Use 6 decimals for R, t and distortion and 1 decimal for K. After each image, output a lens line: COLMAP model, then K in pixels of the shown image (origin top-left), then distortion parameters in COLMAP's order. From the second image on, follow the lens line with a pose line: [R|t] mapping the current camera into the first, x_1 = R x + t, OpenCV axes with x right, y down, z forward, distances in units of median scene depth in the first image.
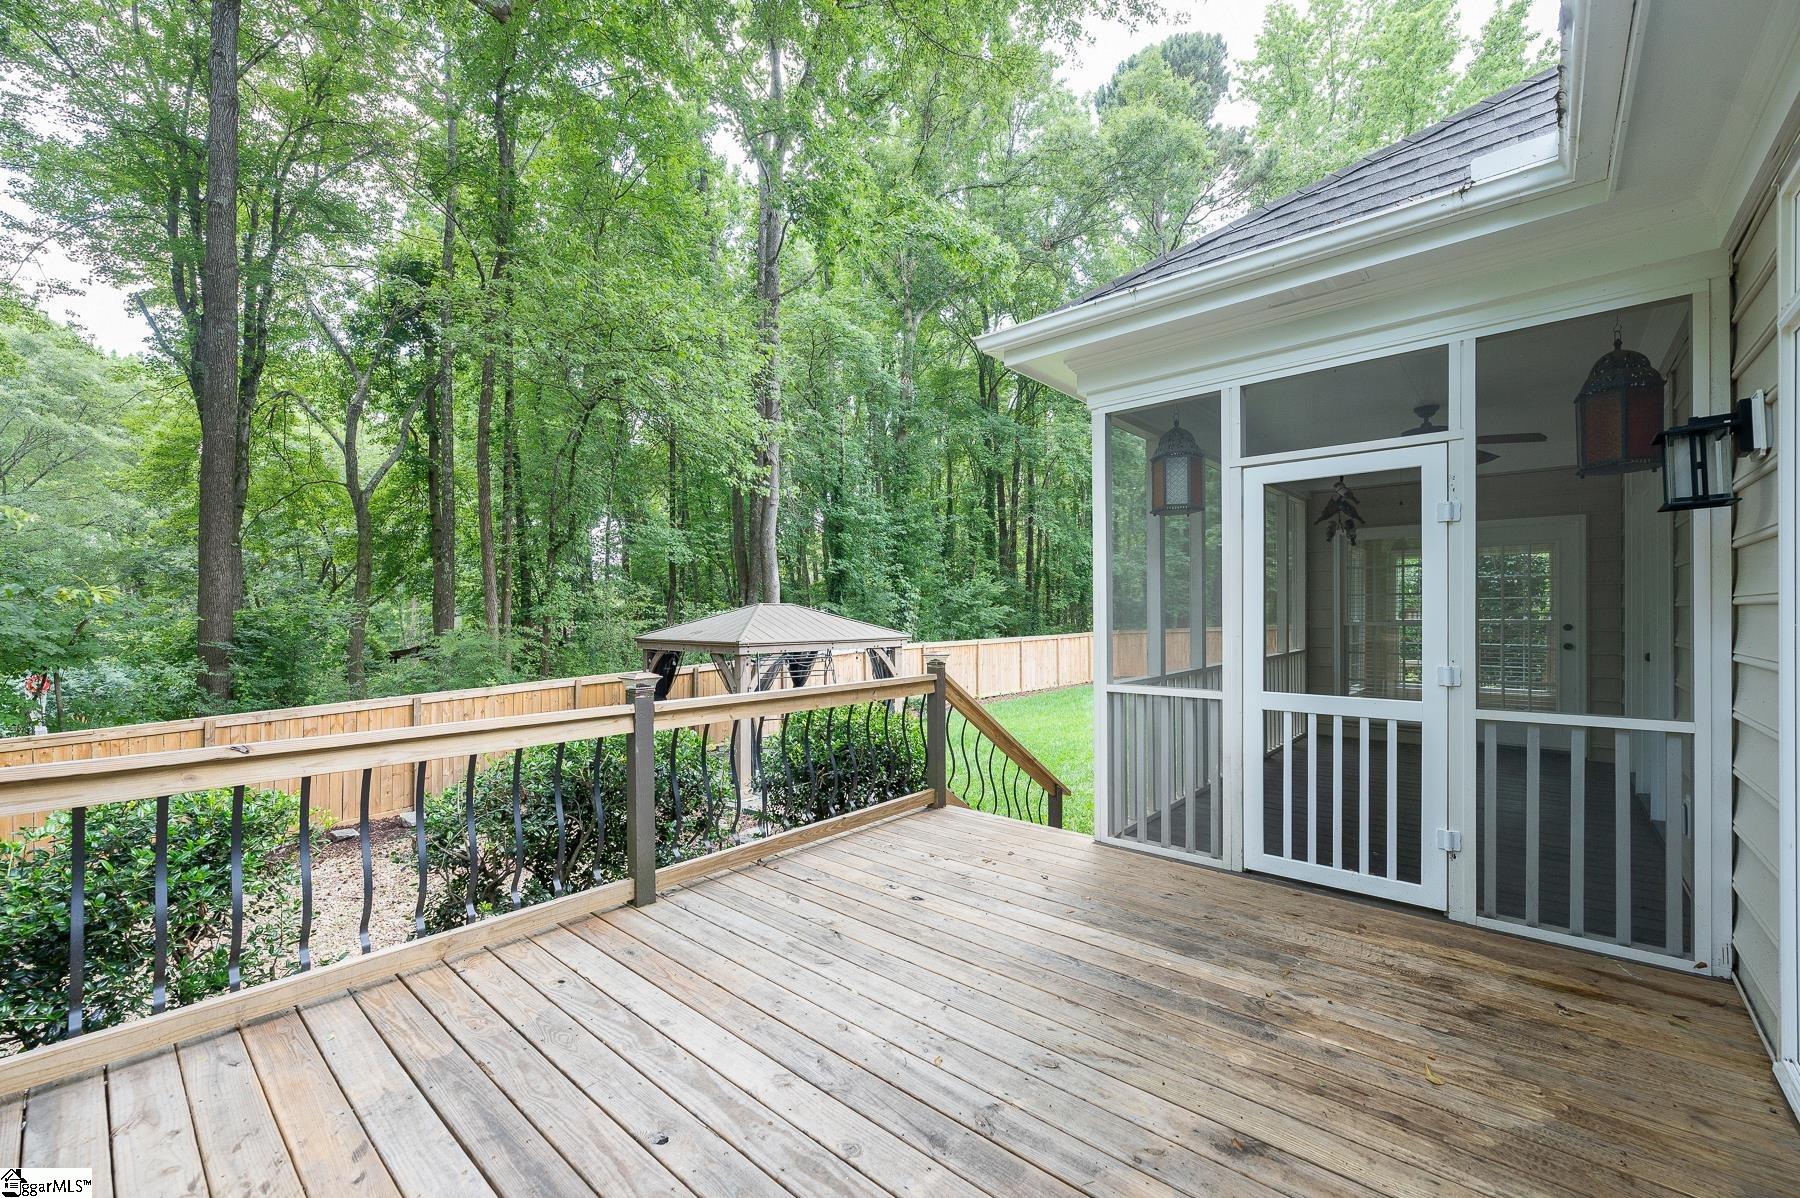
lens RADIAL K [[722.9, 0, 886.0], [0, 722.9, 604.1], [0, 0, 1]] dist [0.000618, -0.000193]
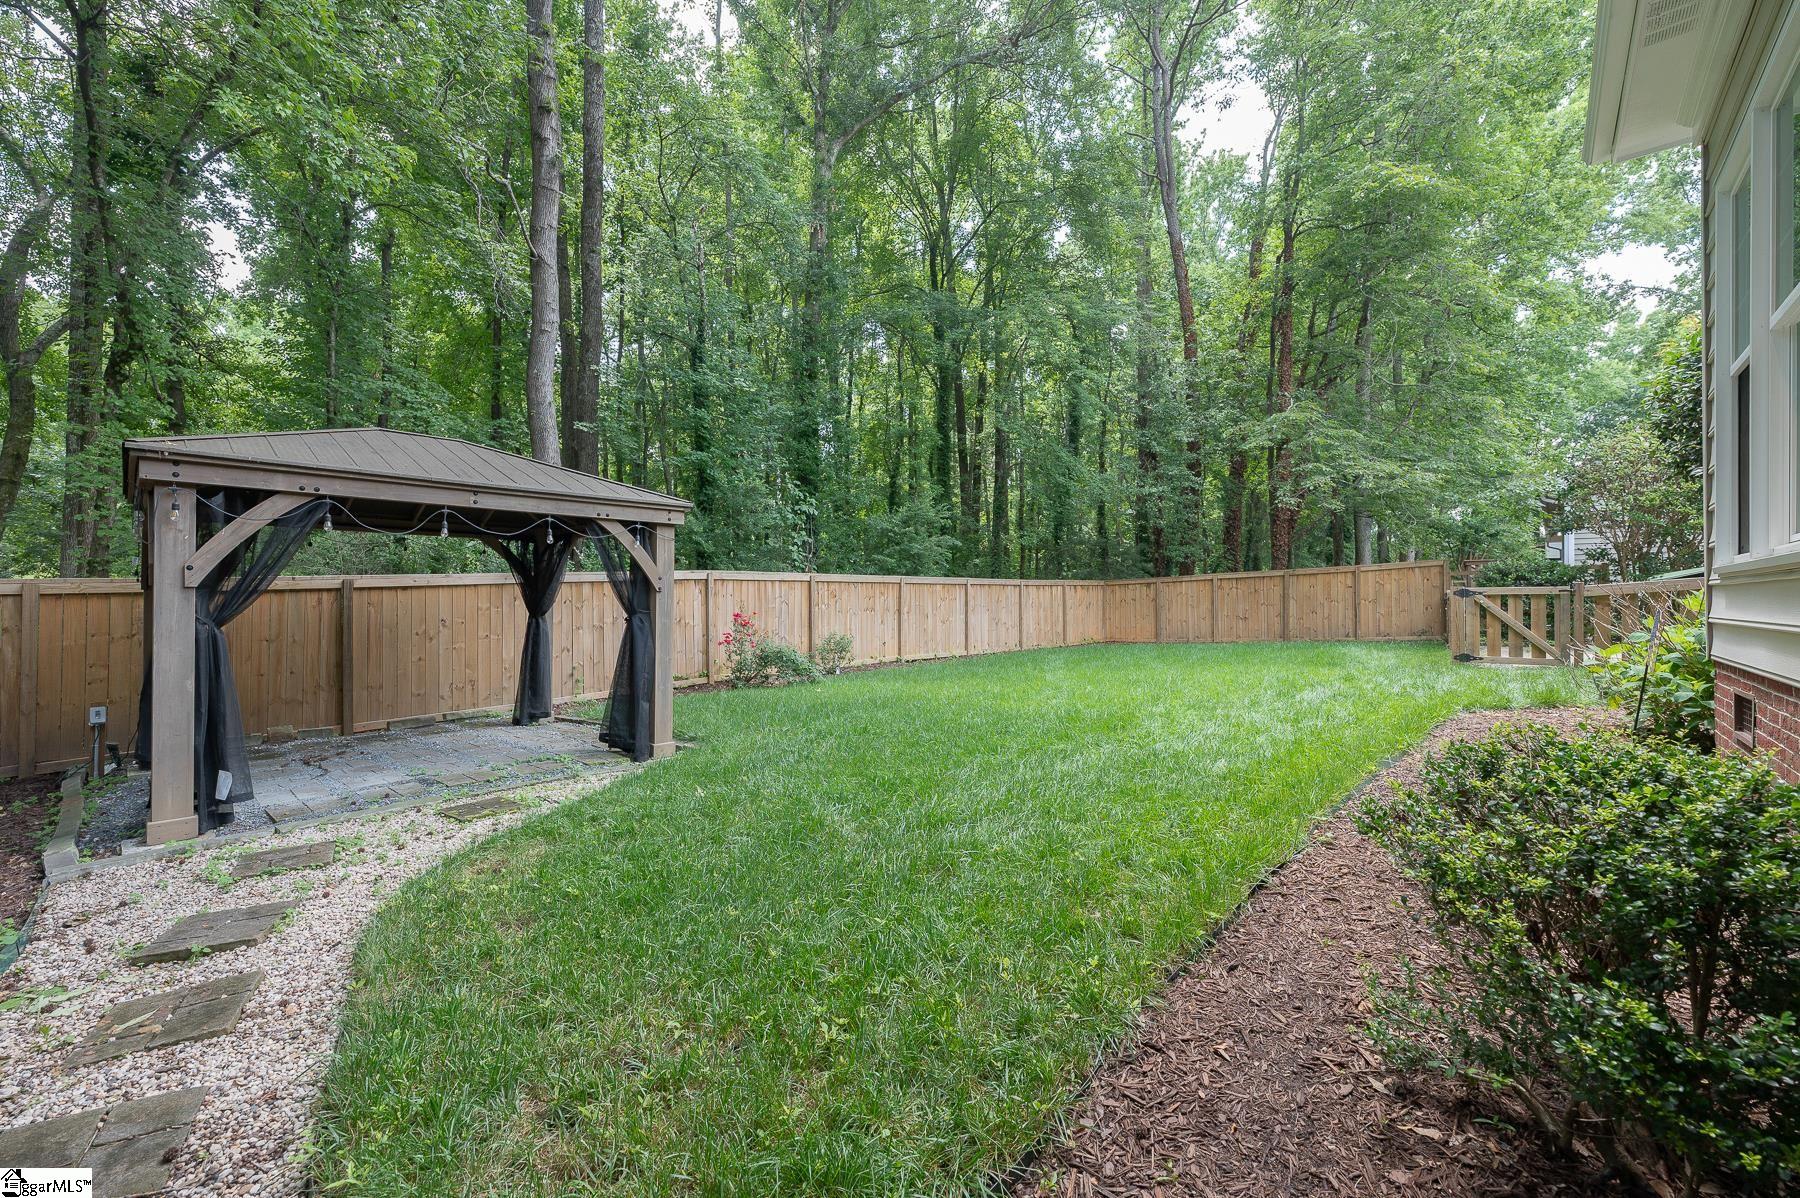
lens RADIAL K [[722.9, 0, 873.9], [0, 722.9, 592.7], [0, 0, 1]] dist [0.000618, -0.000193]
pose [[0.999934, 0.010190, -0.005393, 0.098706], [-0.010200, 0.999947, -0.001713, 0.062983], [0.005375, 0.001768, 0.999984, 0.288508]]
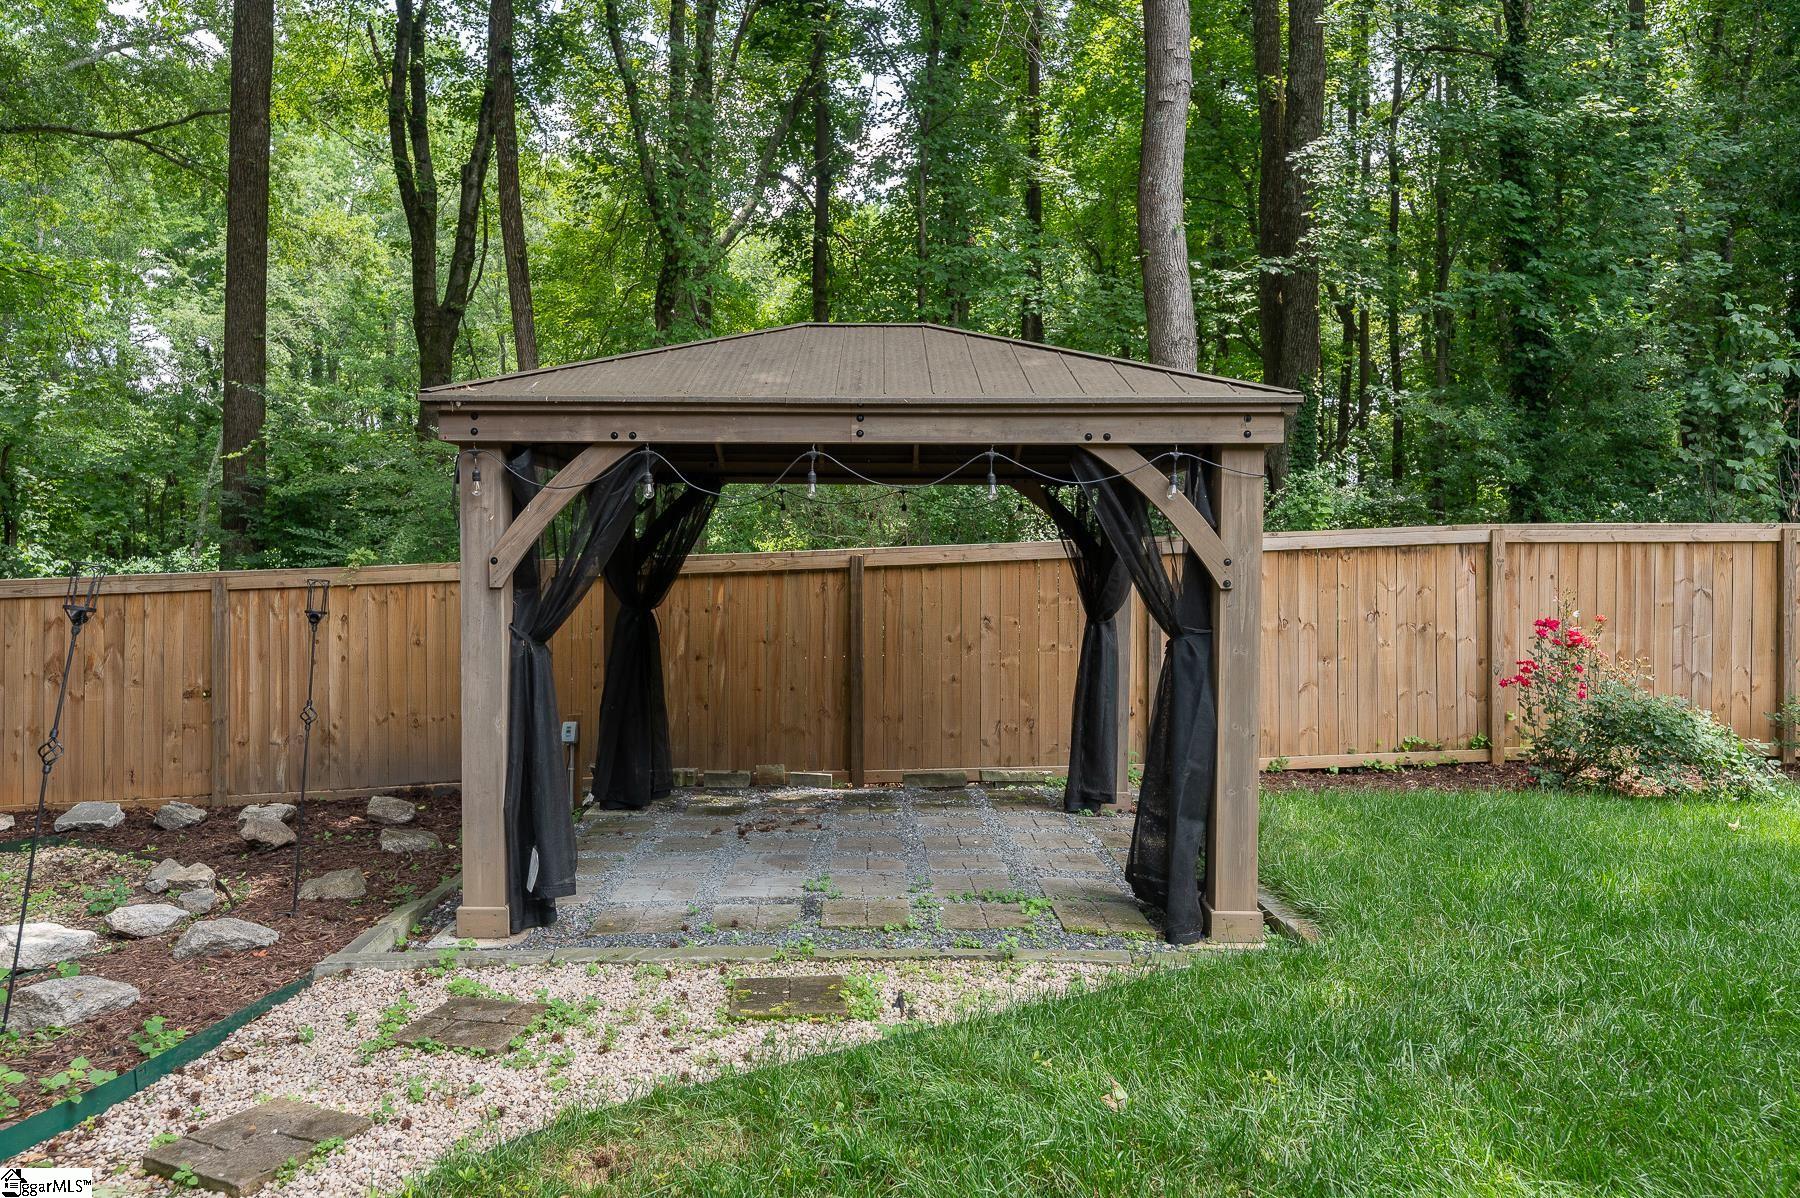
lens RADIAL K [[1206.7, 0, 875.7], [0, 1206.7, 583.1], [0, 0, 1]] dist [0.002258, 0.001291]
pose [[0.685059, 0.028605, -0.727926, 0.132035], [-0.004521, 0.999376, 0.035017, 0.053732], [0.728473, -0.020698, 0.684761, 0.376180]]
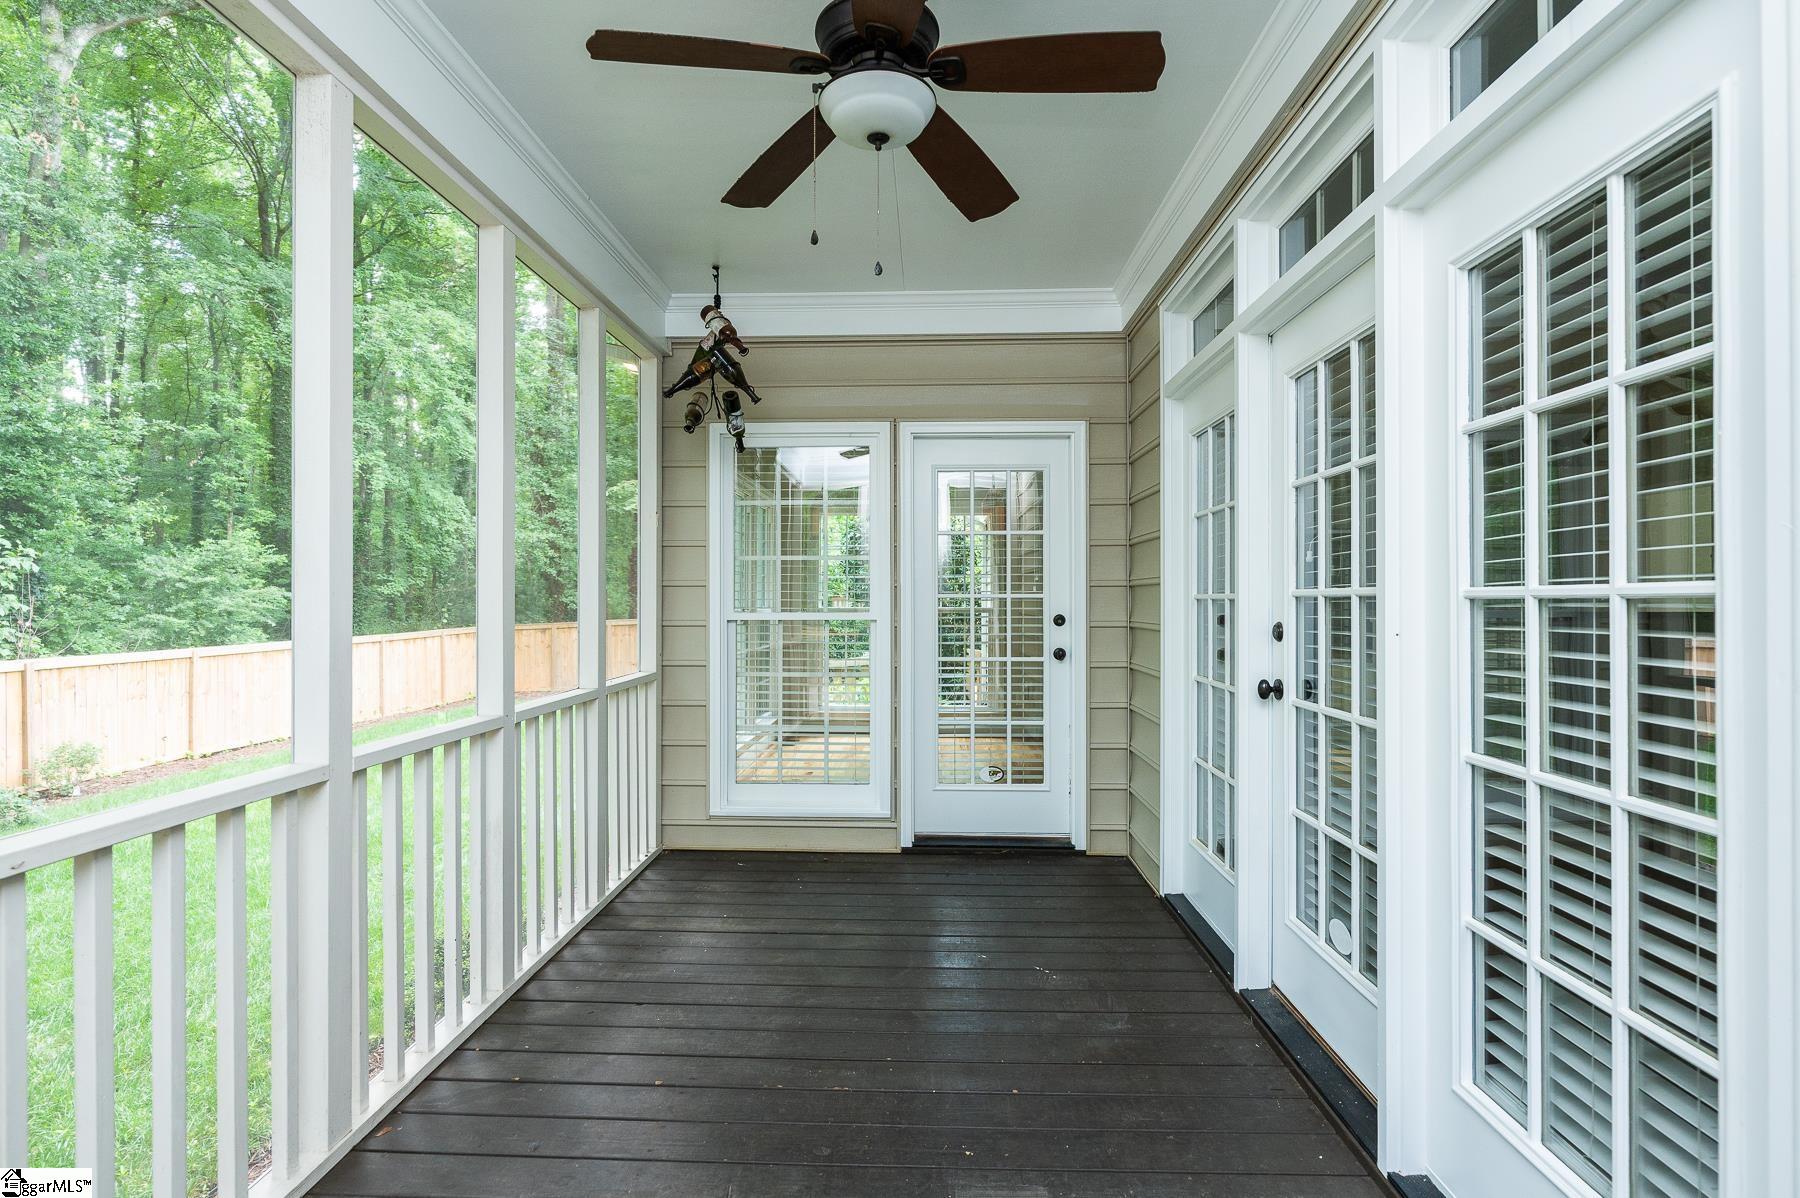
lens RADIAL K [[836.9, 0, 902.8], [0, 836.9, 596.5], [0, 0, 1]] dist [0.001340, 0.000004]
pose [[0.763660, 0.010140, 0.645539, 0.119923], [-0.012296, 0.999924, -0.001161, 0.004603], [-0.645502, -0.007051, 0.763726, 0.163073]]
